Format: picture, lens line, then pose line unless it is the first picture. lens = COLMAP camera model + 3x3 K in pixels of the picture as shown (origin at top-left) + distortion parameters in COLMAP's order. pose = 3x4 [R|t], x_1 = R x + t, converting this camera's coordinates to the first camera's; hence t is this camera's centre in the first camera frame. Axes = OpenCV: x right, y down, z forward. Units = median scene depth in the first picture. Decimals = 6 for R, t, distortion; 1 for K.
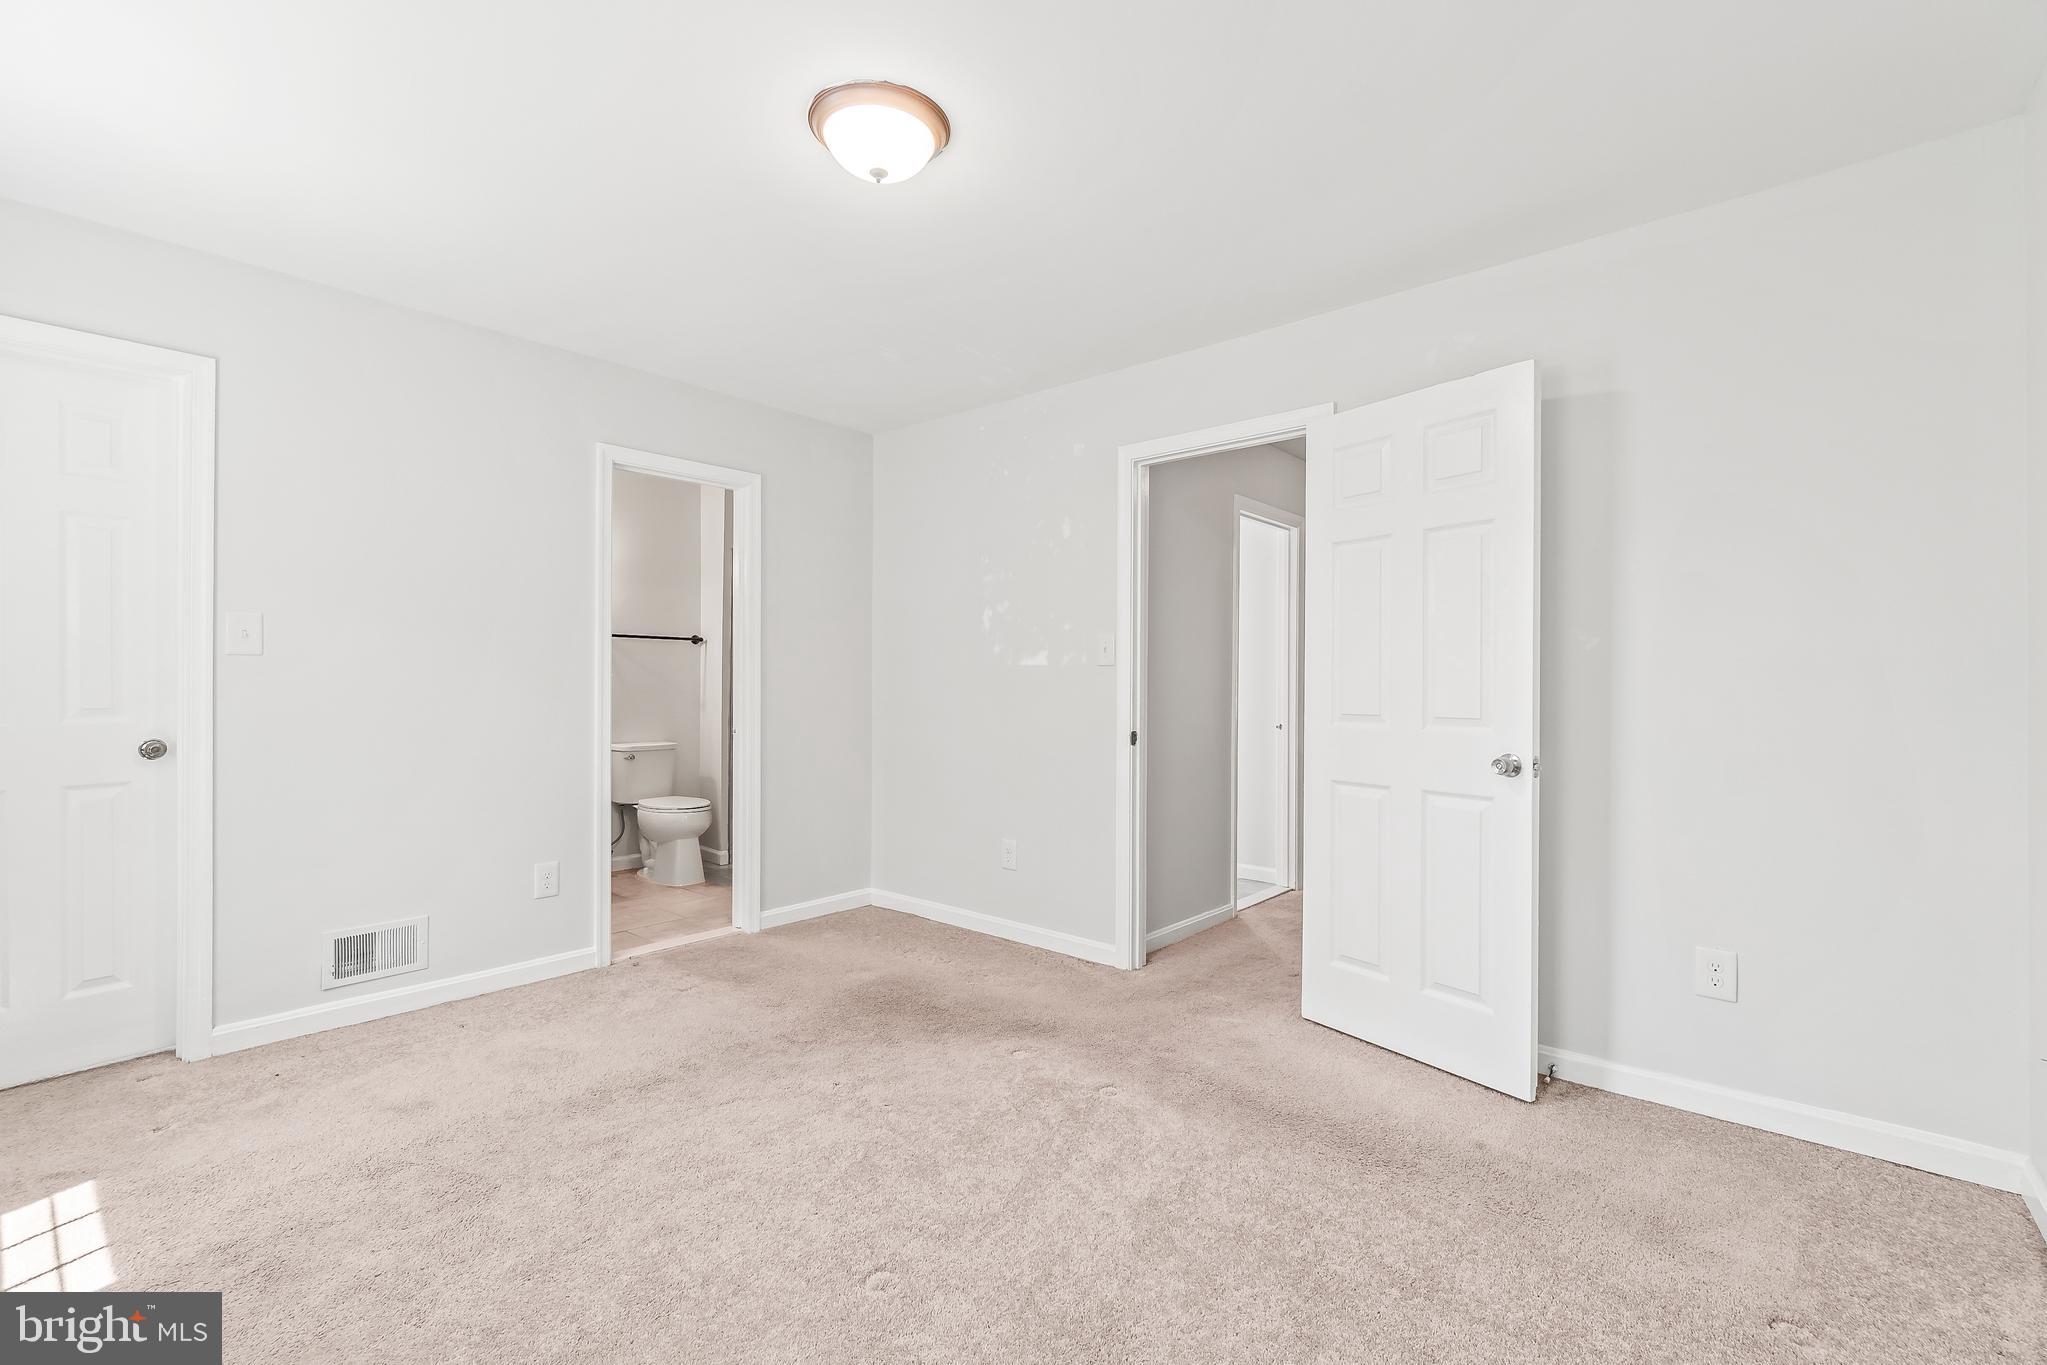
lens RADIAL K [[895.1, 0, 1034.0], [0, 895.1, 686.9], [0, 0, 1]] dist [-0.000150, 0.000294]
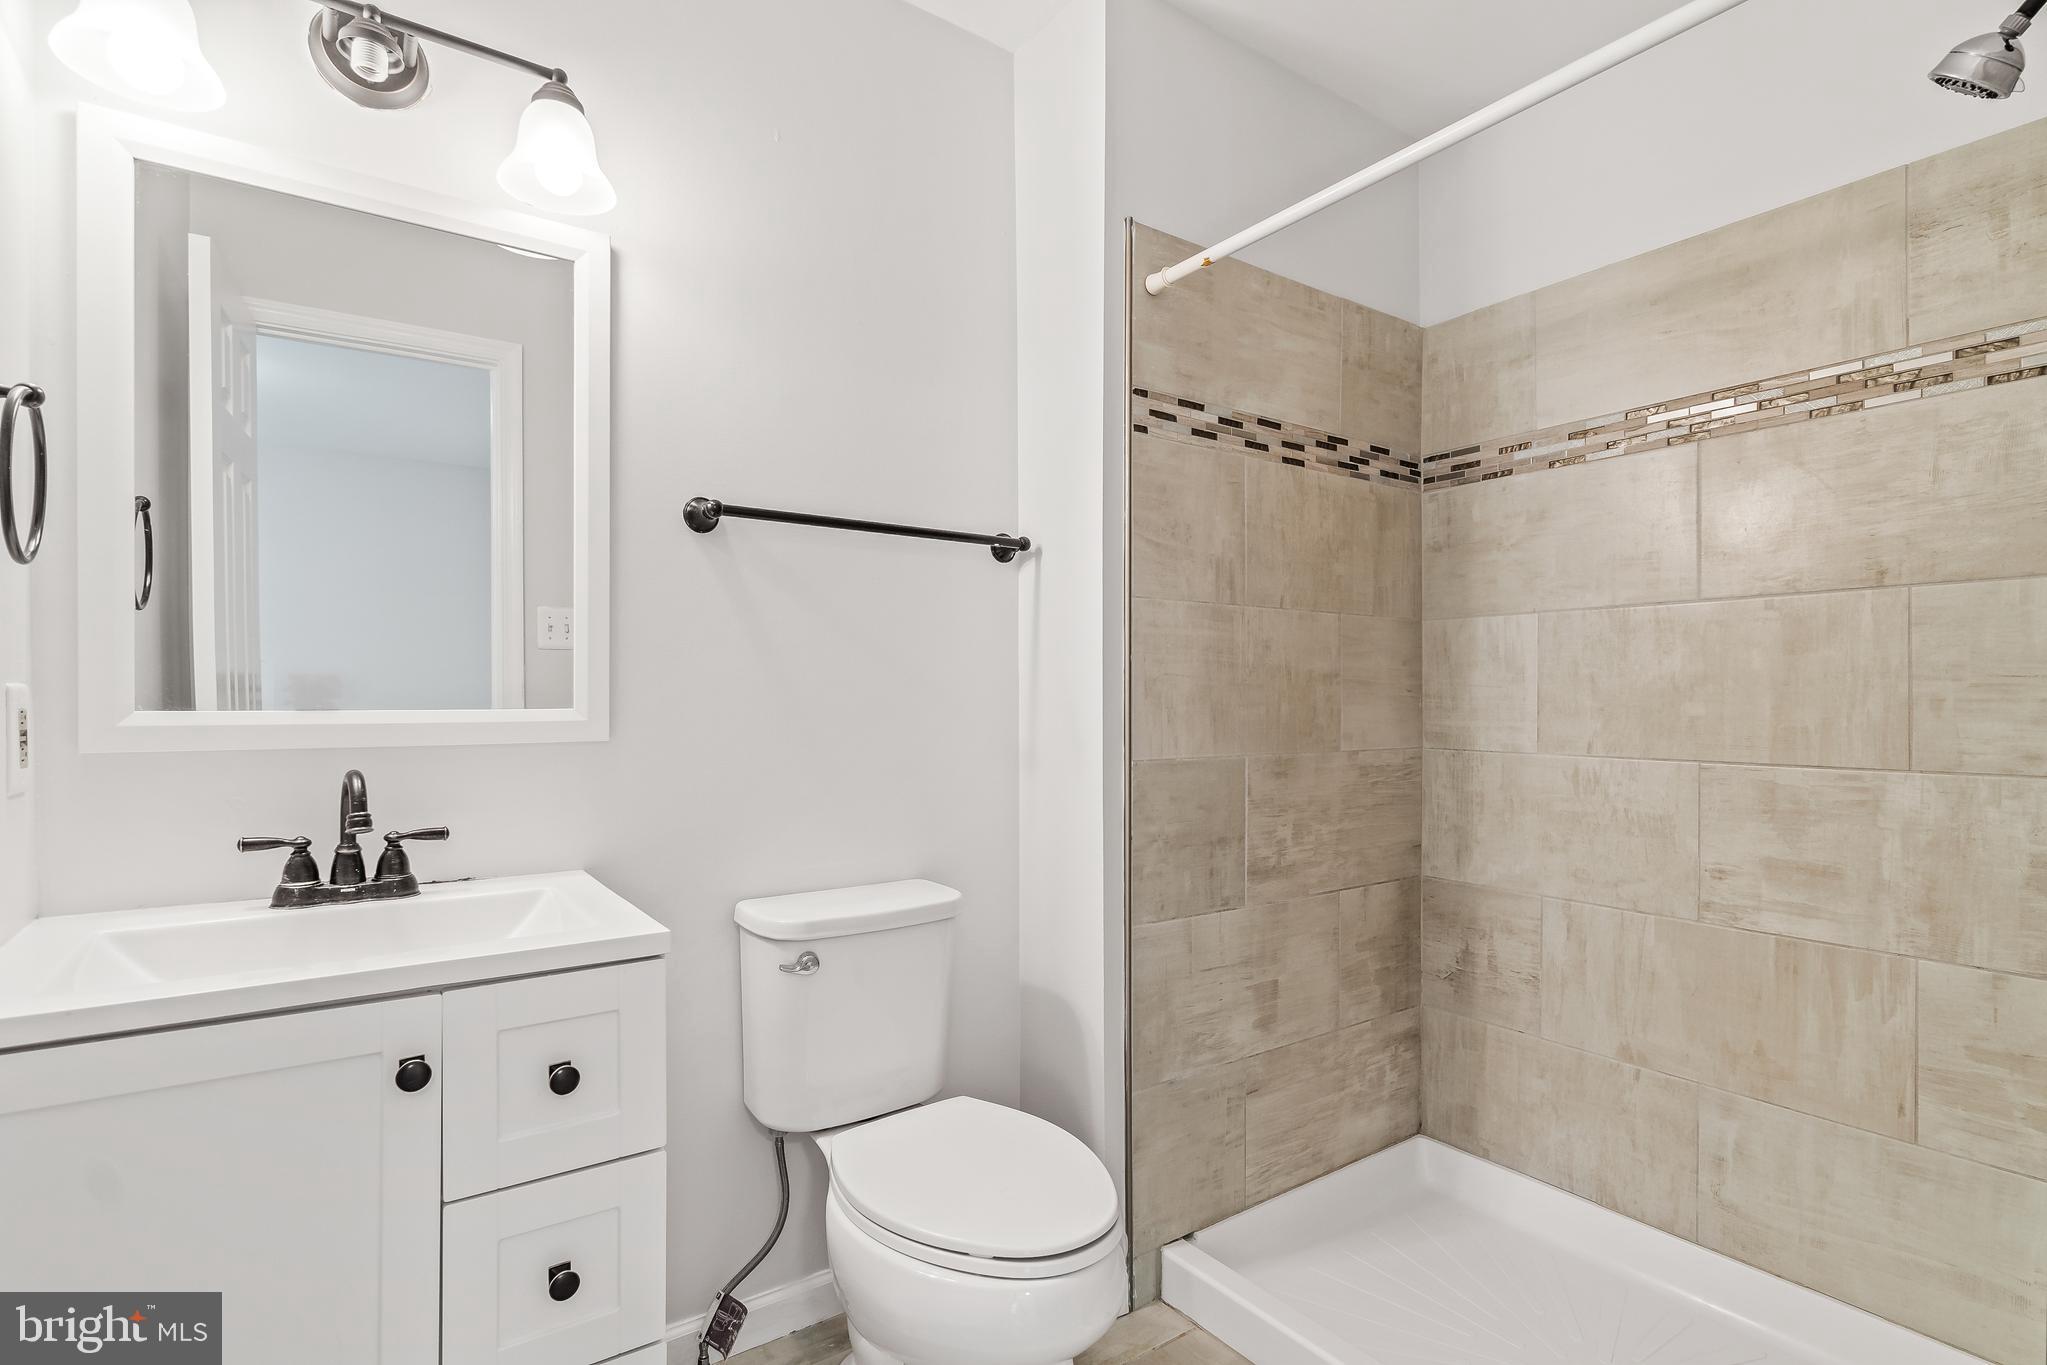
lens RADIAL K [[986.3, 0, 1021.5], [0, 986.3, 695.0], [0, 0, 1]] dist [-0.002461, -0.000148]
pose [[0.967886, -0.007519, -0.251275, -0.296466], [0.006842, 0.999970, -0.003568, 0.000210], [0.251295, 0.001734, 0.967909, 0.692085]]
